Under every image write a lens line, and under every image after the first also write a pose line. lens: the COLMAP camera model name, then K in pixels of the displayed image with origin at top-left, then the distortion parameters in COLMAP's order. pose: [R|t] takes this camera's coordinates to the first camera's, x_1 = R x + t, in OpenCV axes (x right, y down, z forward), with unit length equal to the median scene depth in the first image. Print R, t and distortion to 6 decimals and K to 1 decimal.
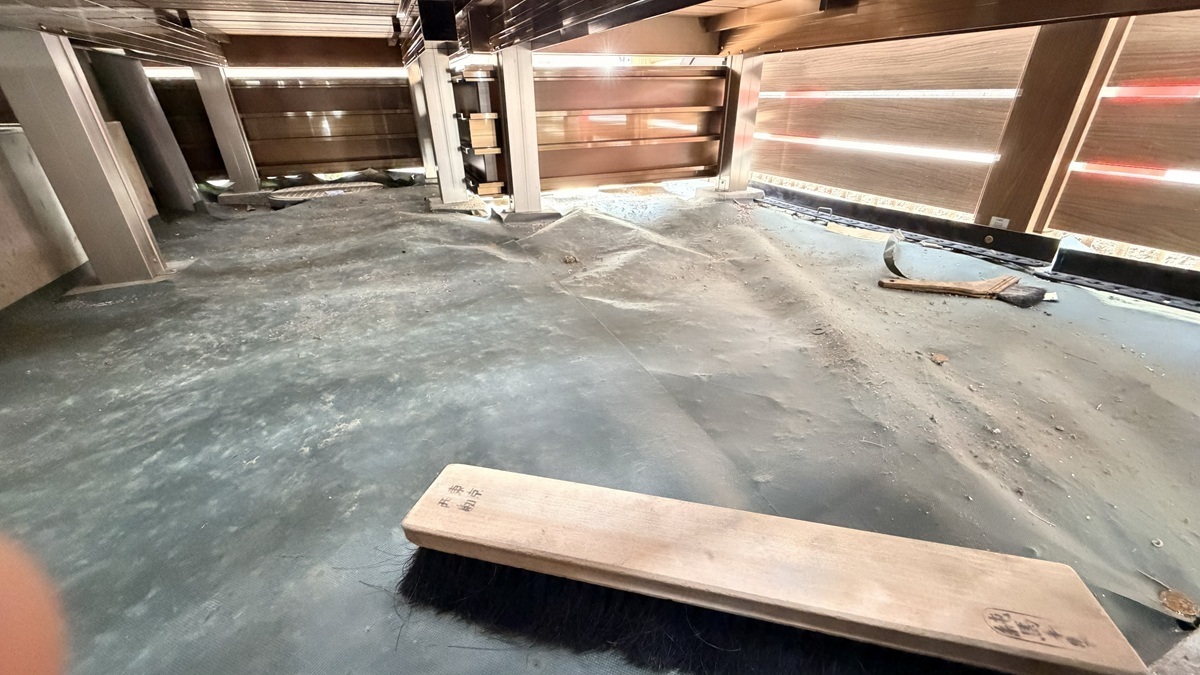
lens RADIAL K [[476.1, 0, 598.3], [0, 476.1, 339.5], [0, 0, 1]] dist [-0.001086, -0.000401]
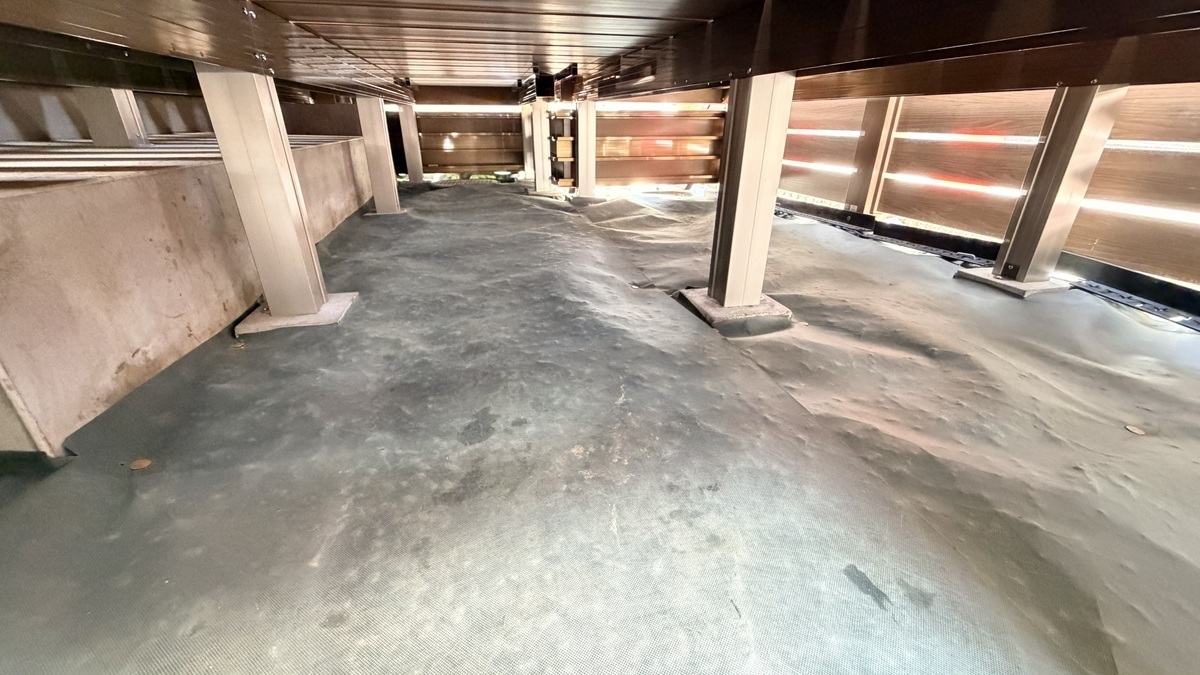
lens RADIAL K [[476.1, 0, 599.0], [0, 476.1, 334.6], [0, 0, 1]] dist [-0.001086, -0.000401]
pose [[0.985883, 0.086030, -0.143642, 0.166239], [-0.093068, 0.994730, -0.043007, 0.262996], [0.139186, 0.055769, 0.988695, -0.570270]]
